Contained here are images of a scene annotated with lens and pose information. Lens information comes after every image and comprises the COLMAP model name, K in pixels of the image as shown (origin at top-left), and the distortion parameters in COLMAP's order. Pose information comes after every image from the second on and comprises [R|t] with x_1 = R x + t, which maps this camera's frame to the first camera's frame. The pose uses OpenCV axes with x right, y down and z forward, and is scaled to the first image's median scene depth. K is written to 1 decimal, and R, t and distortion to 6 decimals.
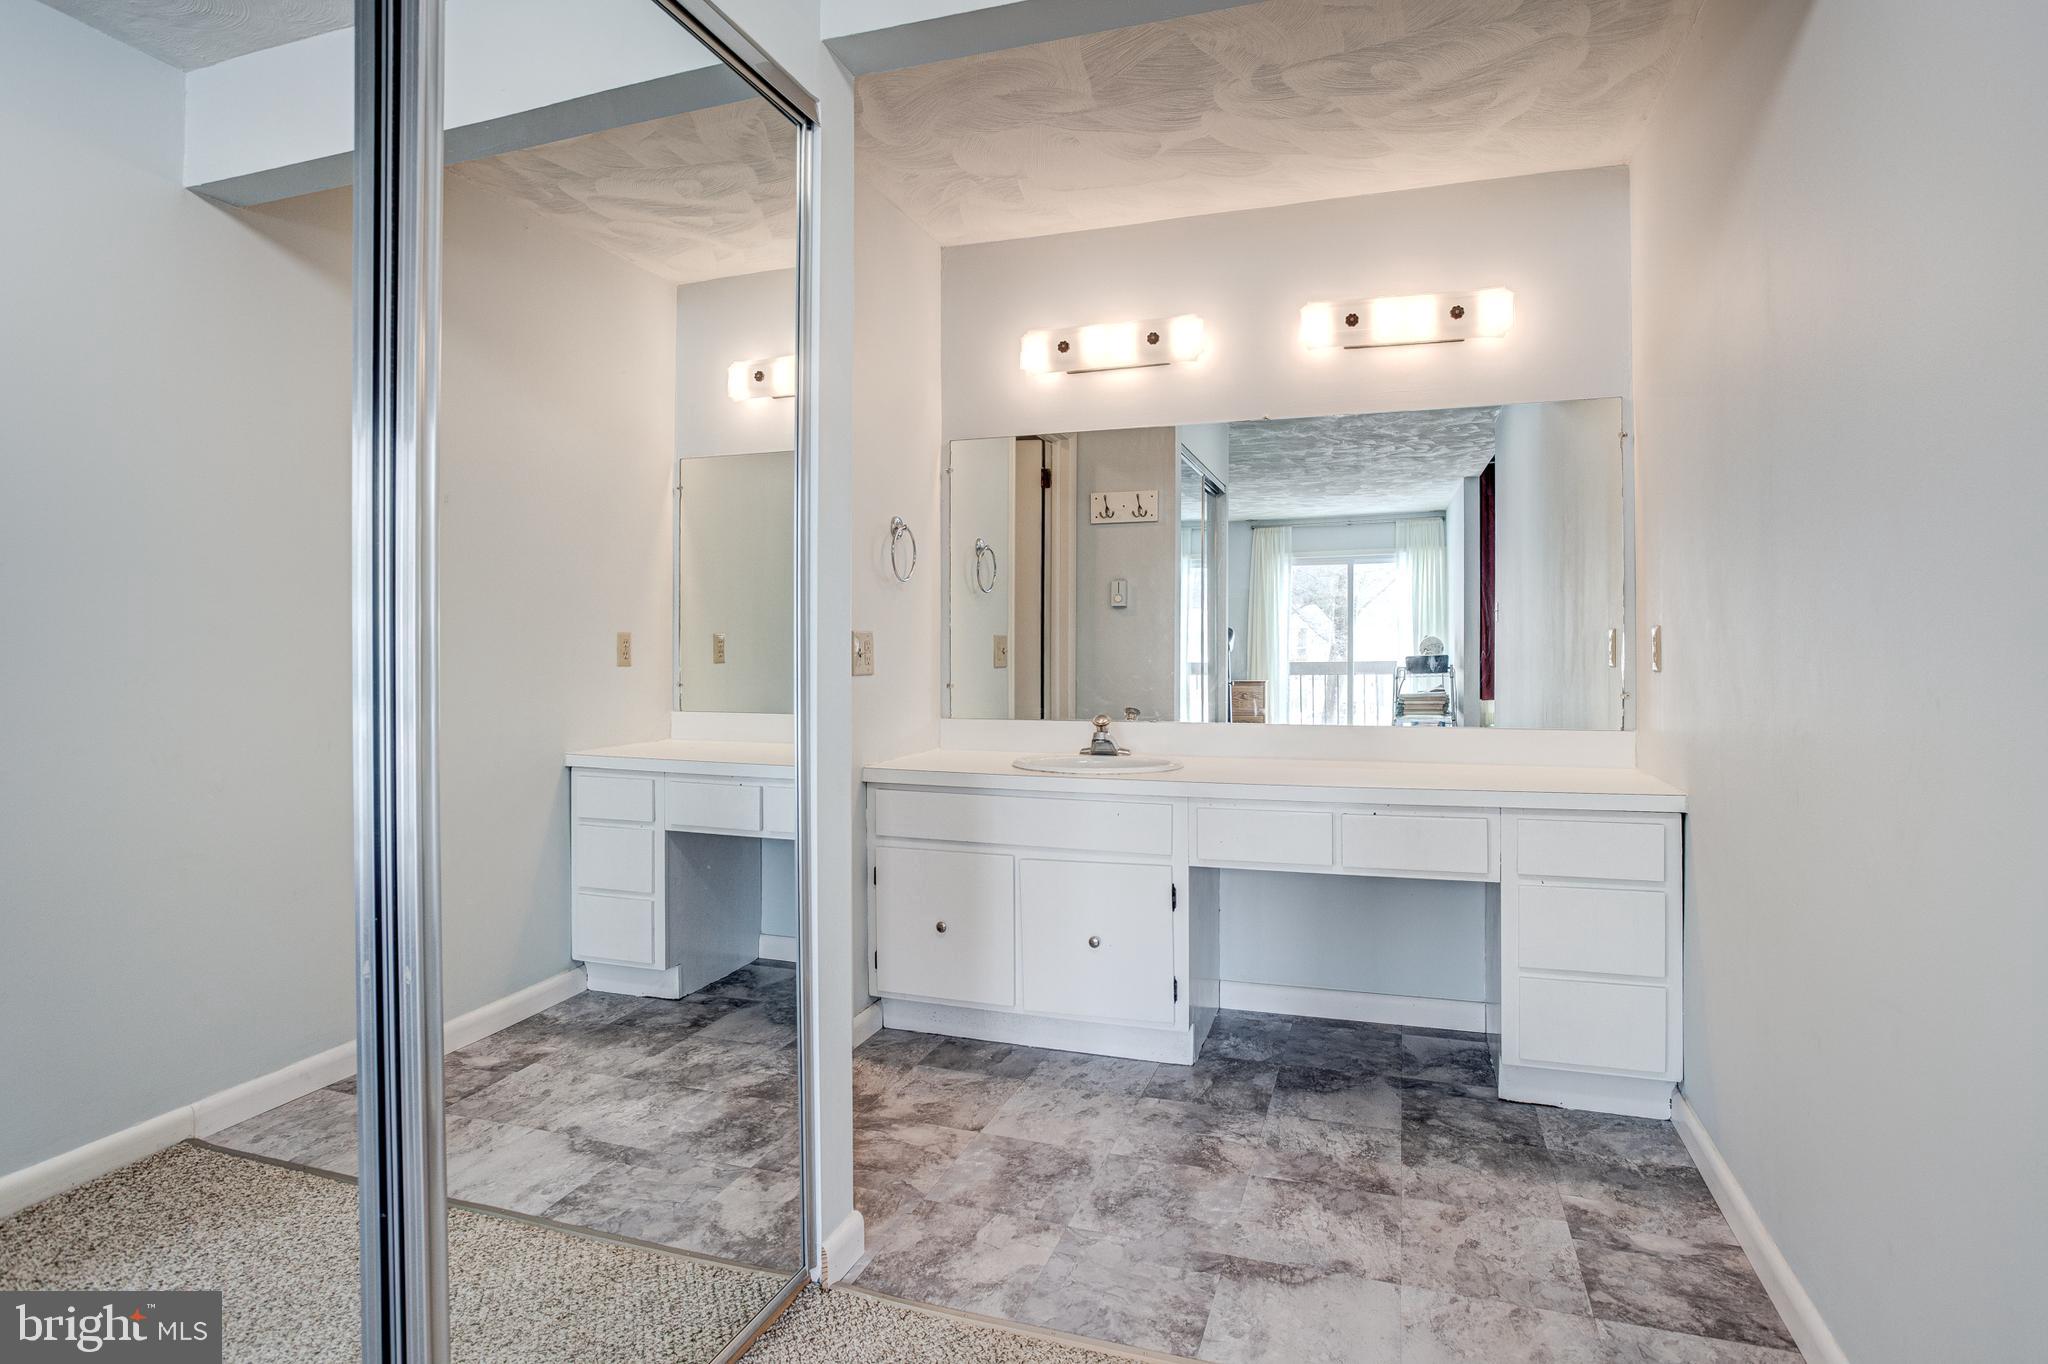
lens RADIAL K [[1085.7, 0, 1020.5], [0, 1085.7, 645.8], [0, 0, 1]] dist [-0.086402, 0.050661]
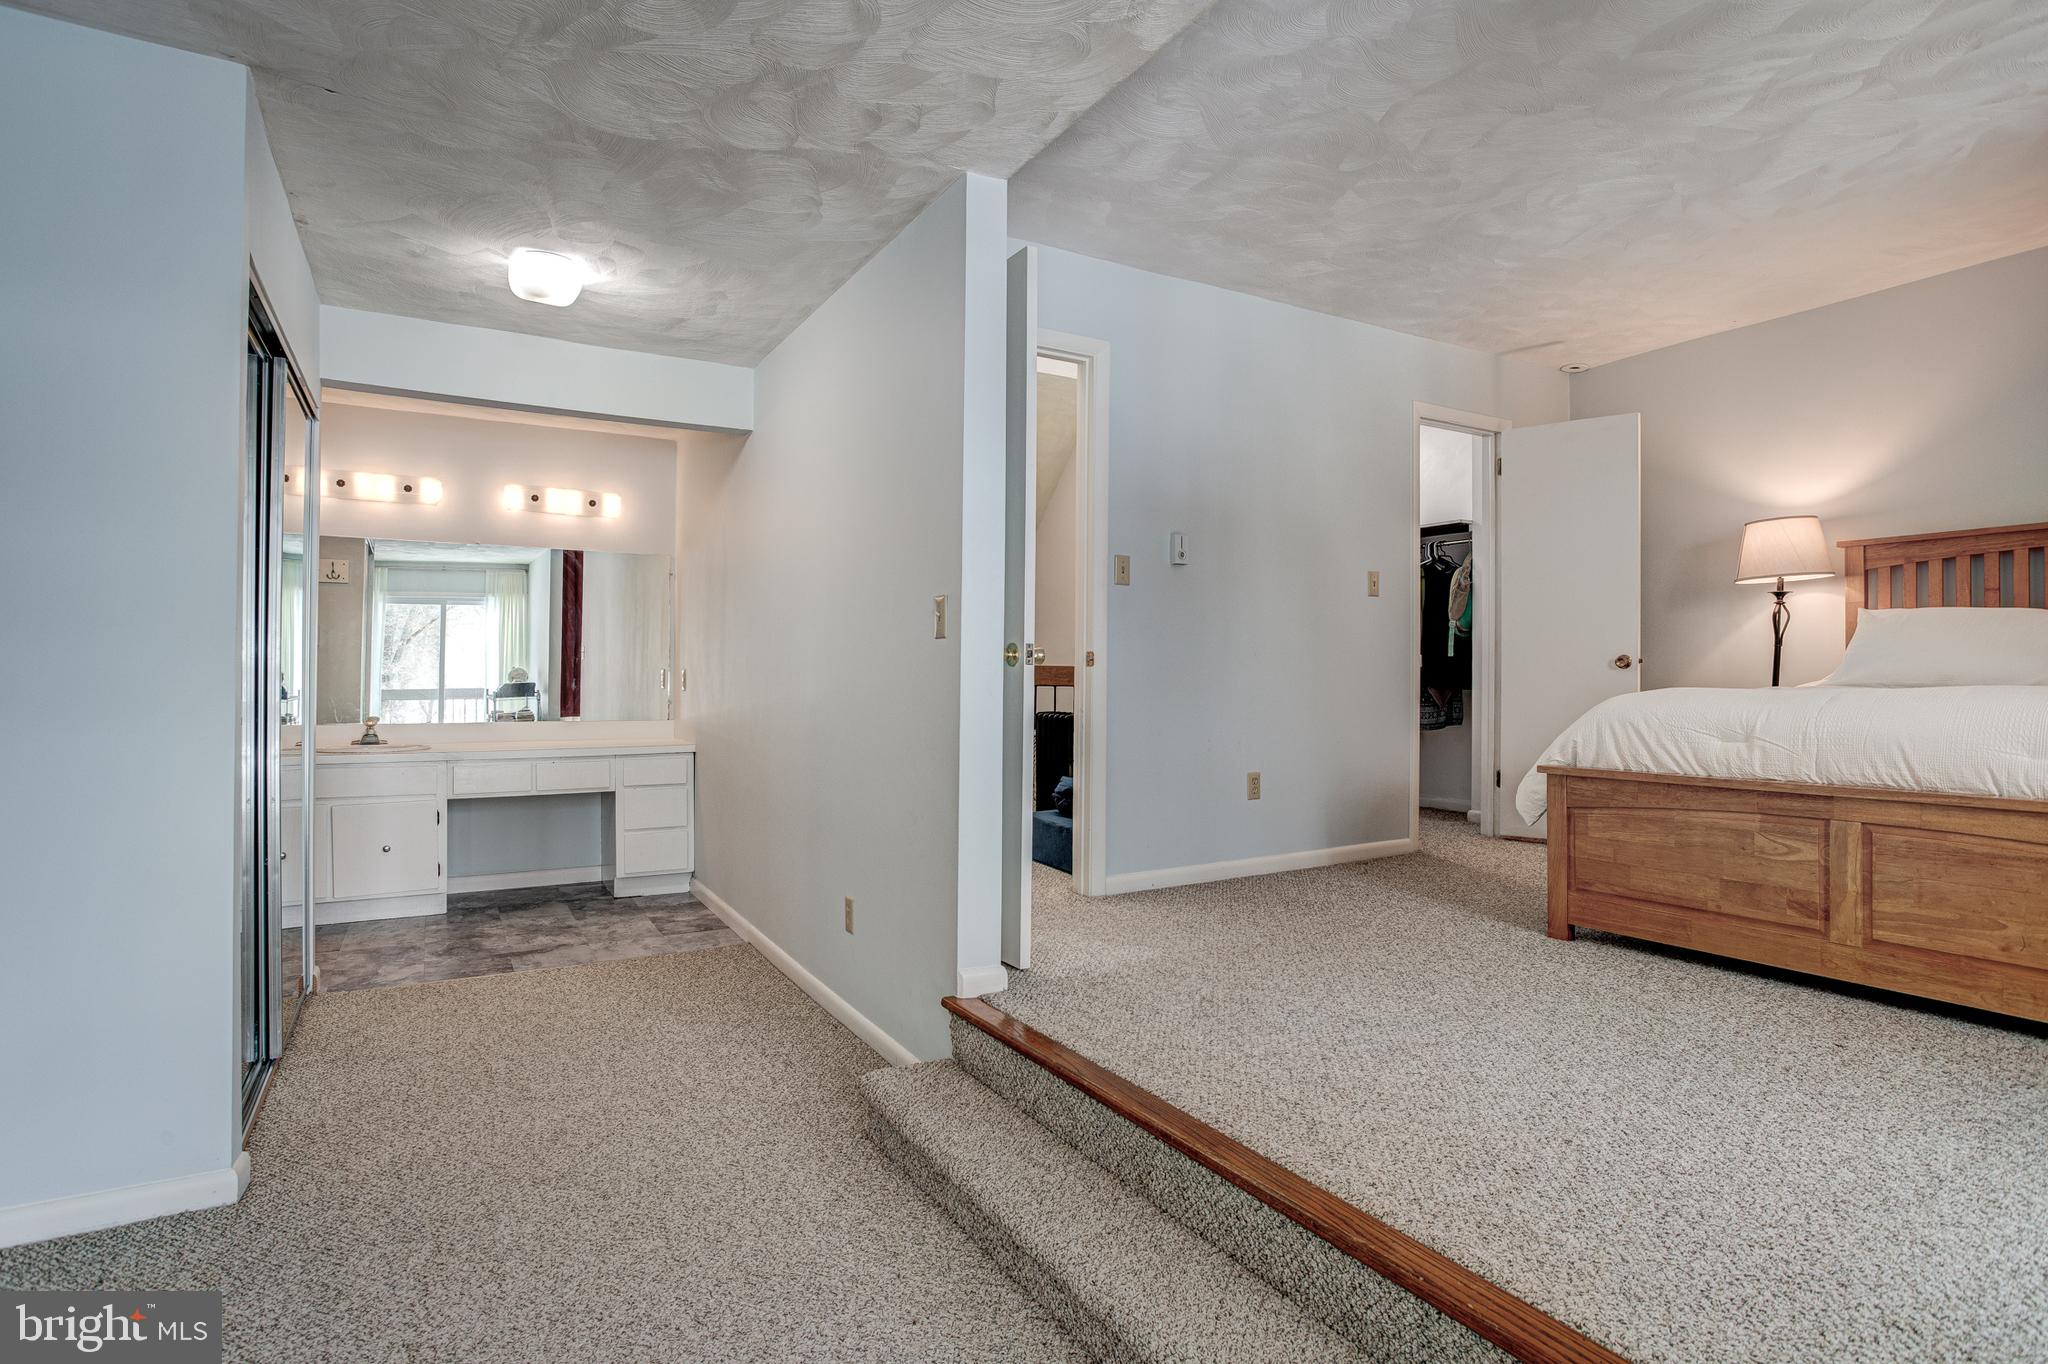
lens RADIAL K [[1048.4, 0, 1019.0], [0, 1048.4, 646.9], [0, 0, 1]] dist [-0.062082, 0.025809]
pose [[0.659748, 0.022912, 0.751138, -0.294331], [-0.003455, 0.999617, -0.027456, -0.003569], [-0.751479, 0.015518, 0.659574, -0.493714]]
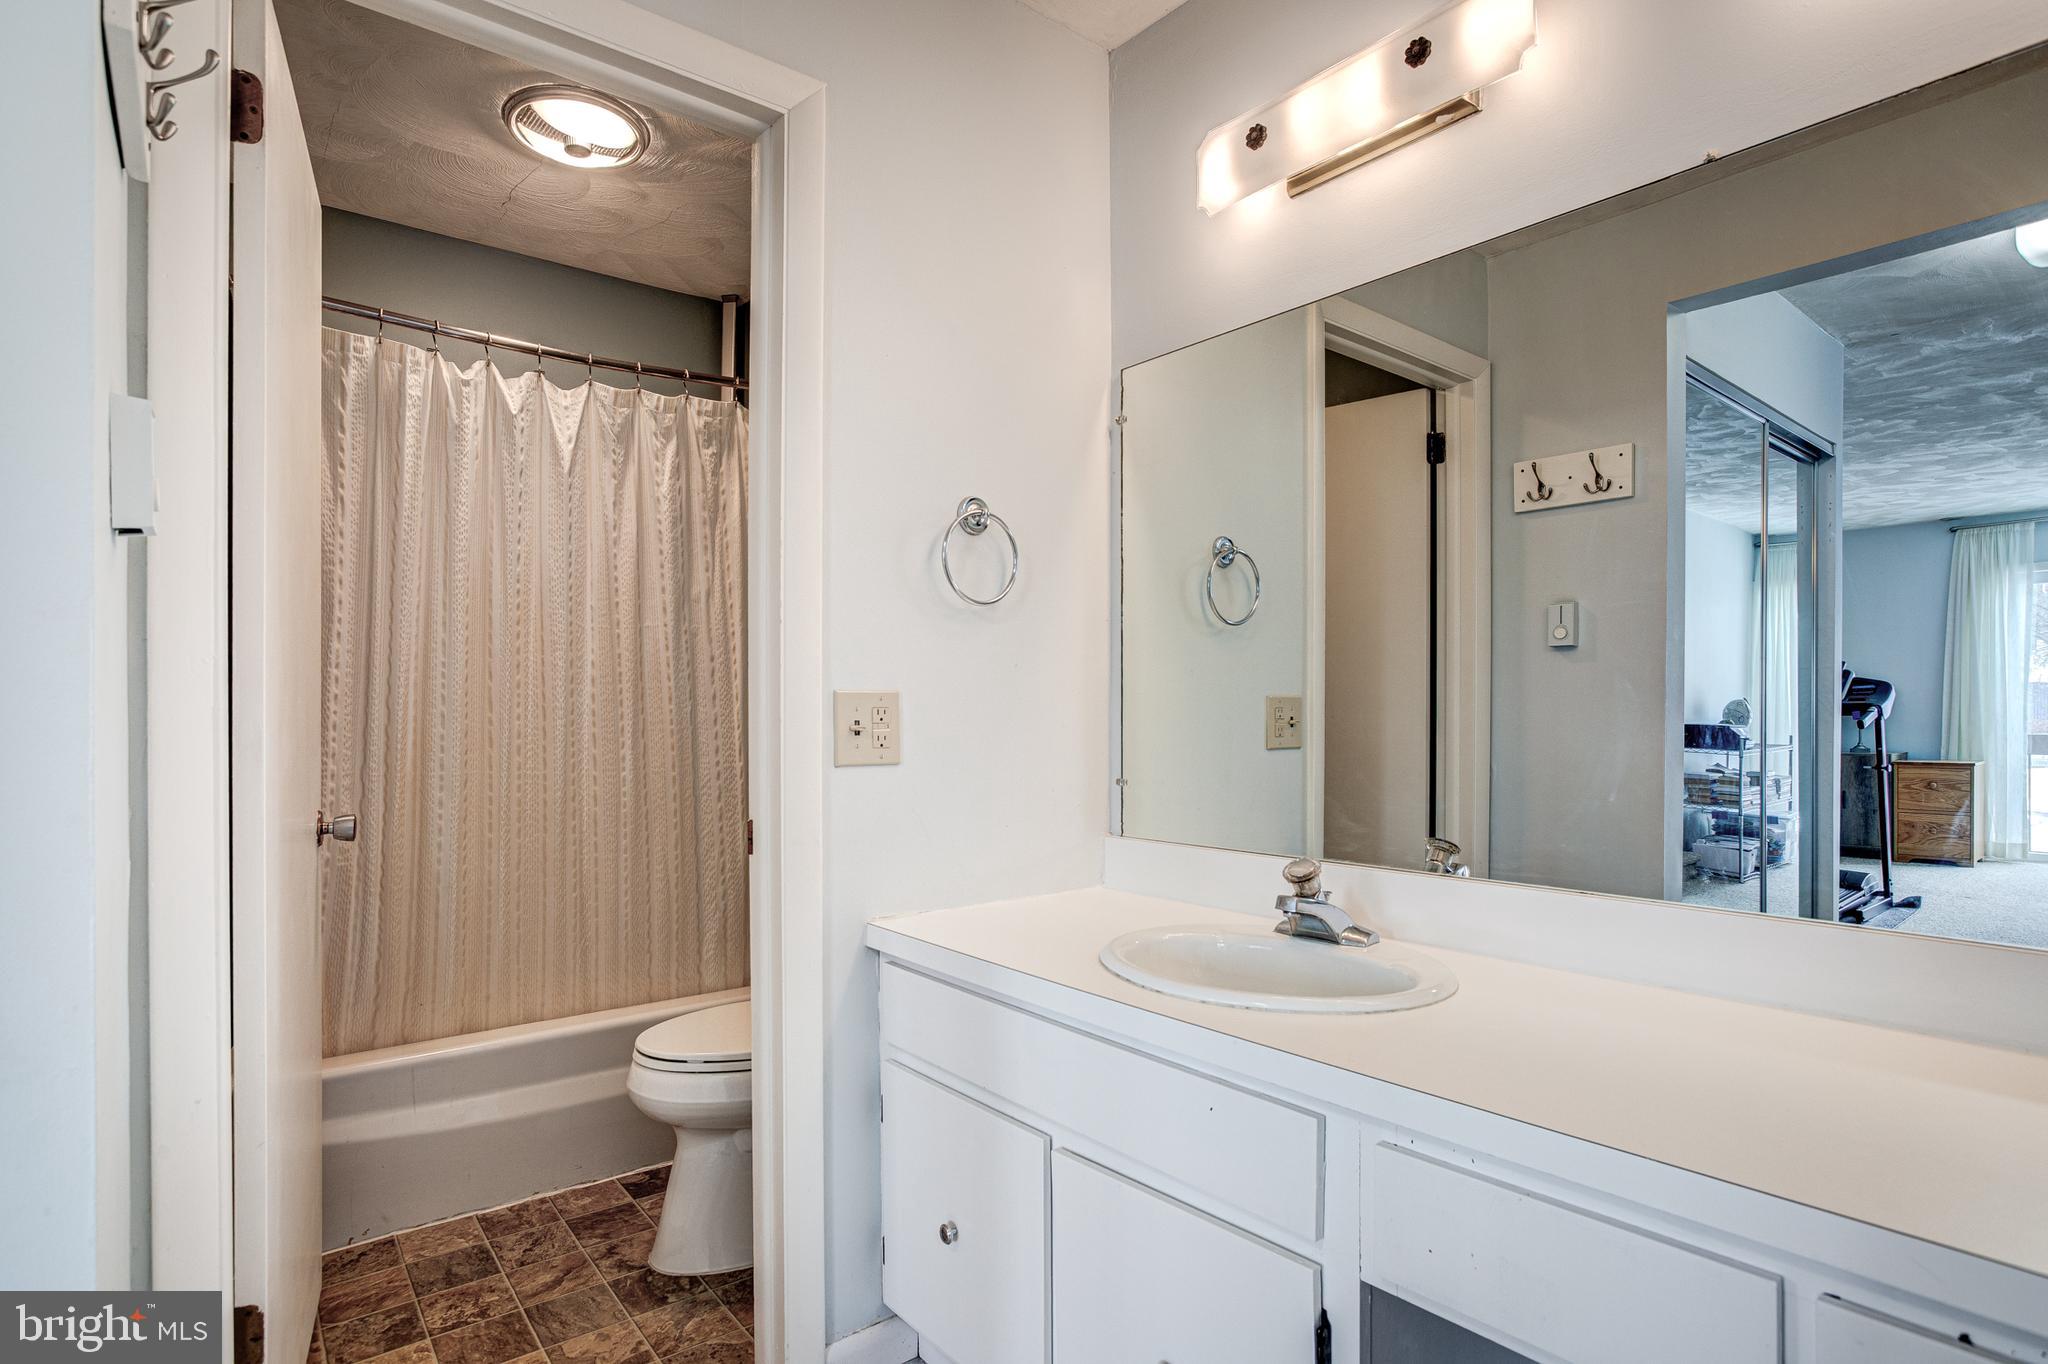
lens RADIAL K [[1047.2, 0, 1030.0], [0, 1047.2, 705.6], [0, 0, 1]] dist [-0.056703, 0.030645]
pose [[0.845749, 0.000936, -0.533579, 0.147078], [-0.001505, 0.999999, -0.000631, -0.002610], [0.533578, 0.001336, 0.845750, 0.361869]]
